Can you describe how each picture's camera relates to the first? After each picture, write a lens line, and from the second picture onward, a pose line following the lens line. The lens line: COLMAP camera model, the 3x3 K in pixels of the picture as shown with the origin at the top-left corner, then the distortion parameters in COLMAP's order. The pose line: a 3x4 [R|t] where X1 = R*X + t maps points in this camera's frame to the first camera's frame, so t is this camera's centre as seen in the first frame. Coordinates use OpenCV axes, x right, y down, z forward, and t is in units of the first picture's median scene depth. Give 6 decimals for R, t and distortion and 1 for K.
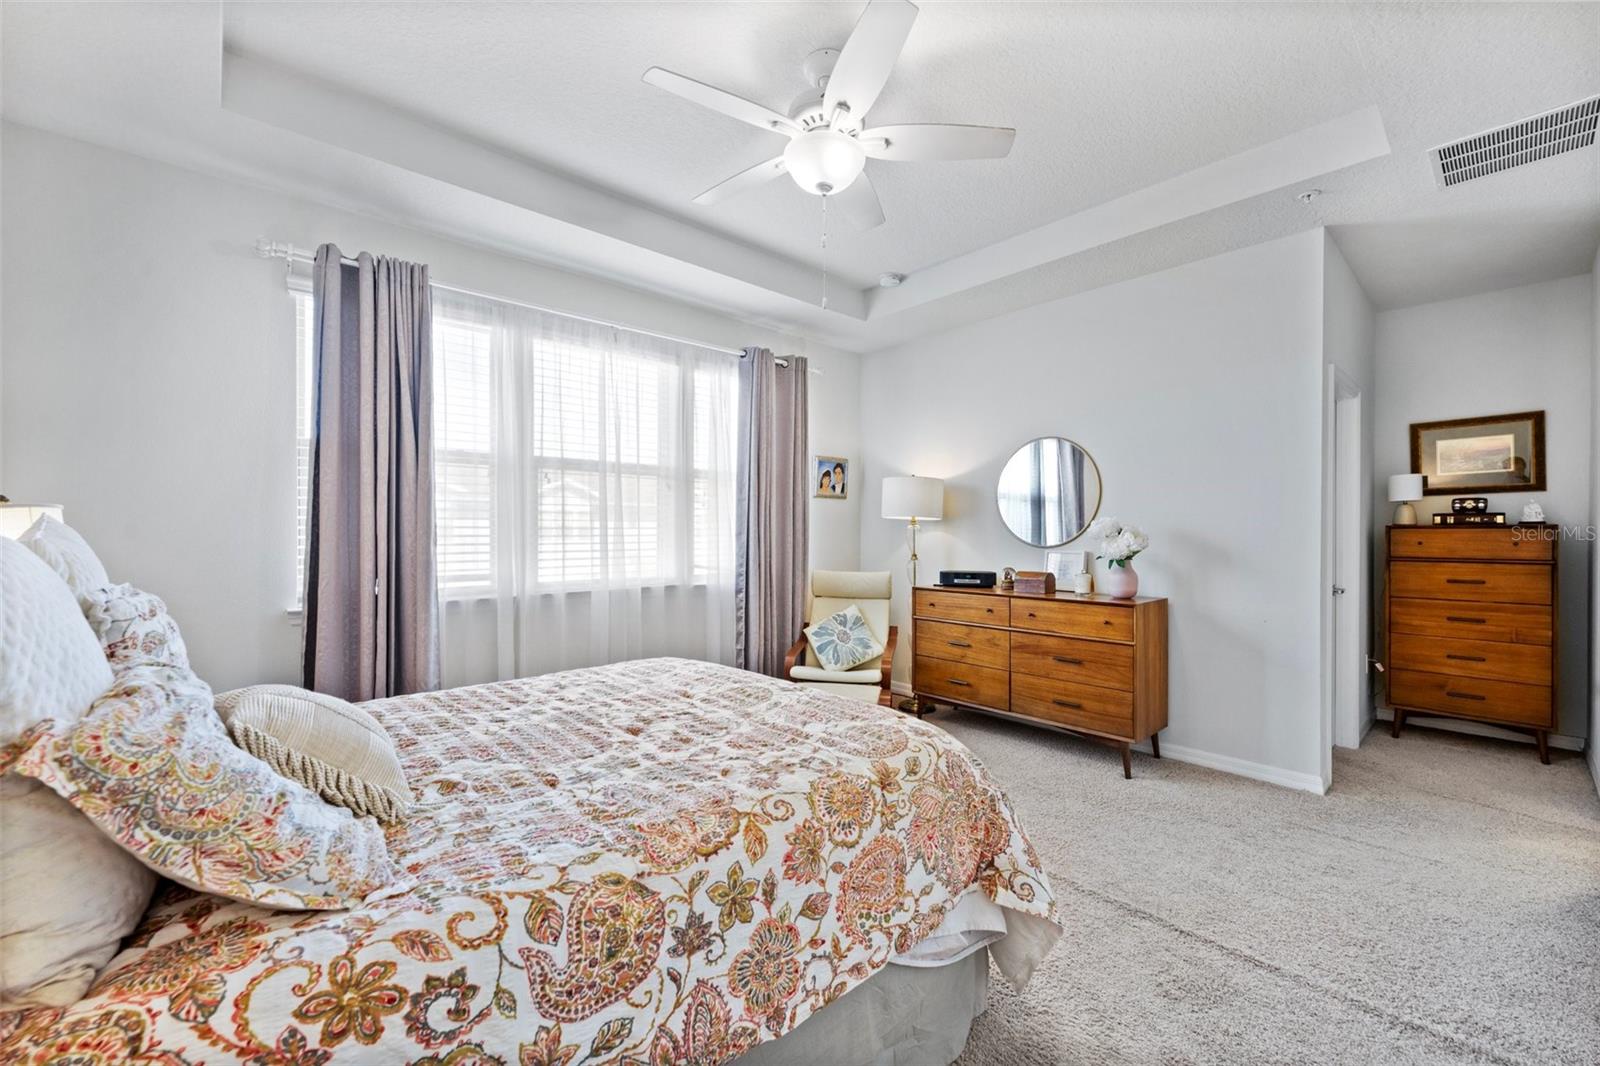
lens RADIAL K [[640.3, 0, 802.9], [0, 640.3, 541.1], [0, 0, 1]] dist [-0.000031, 0.000133]
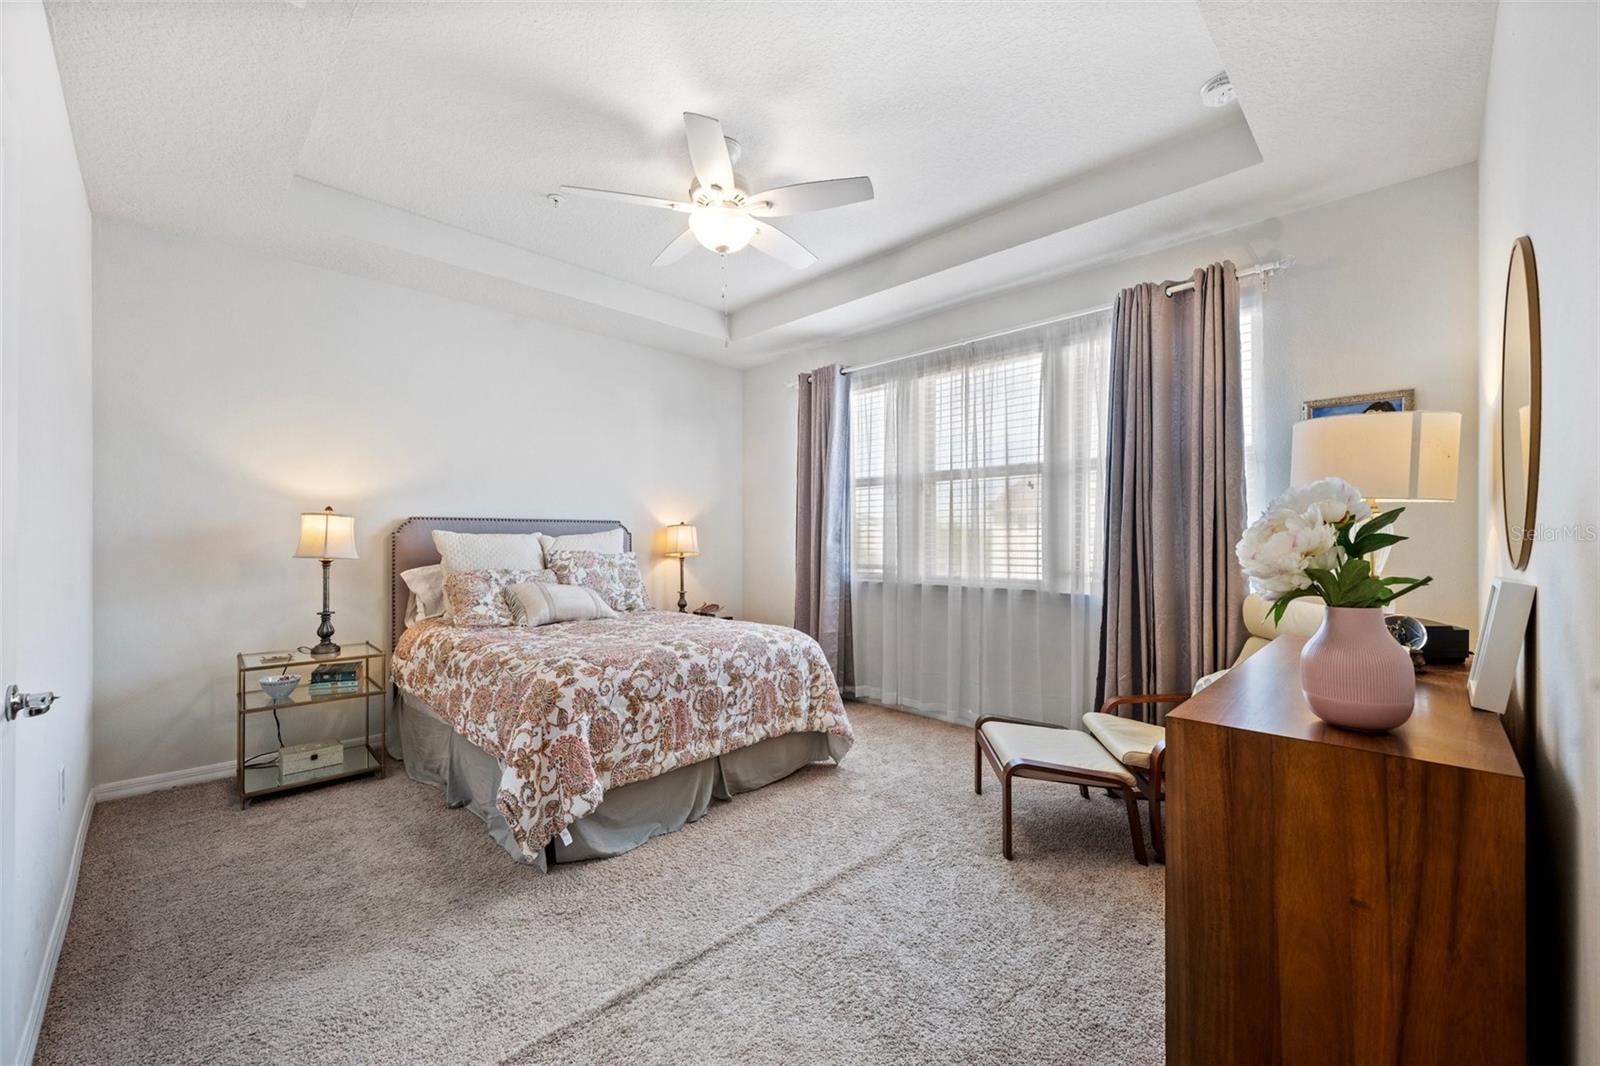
lens RADIAL K [[640.3, 0, 802.9], [0, 640.3, 541.1], [0, 0, 1]] dist [-0.000031, 0.000133]
pose [[0.056114, 0.005839, -0.998407, 0.762770], [-0.008726, 0.999948, 0.005358, -0.003794], [0.998386, 0.008411, 0.056162, 0.657054]]
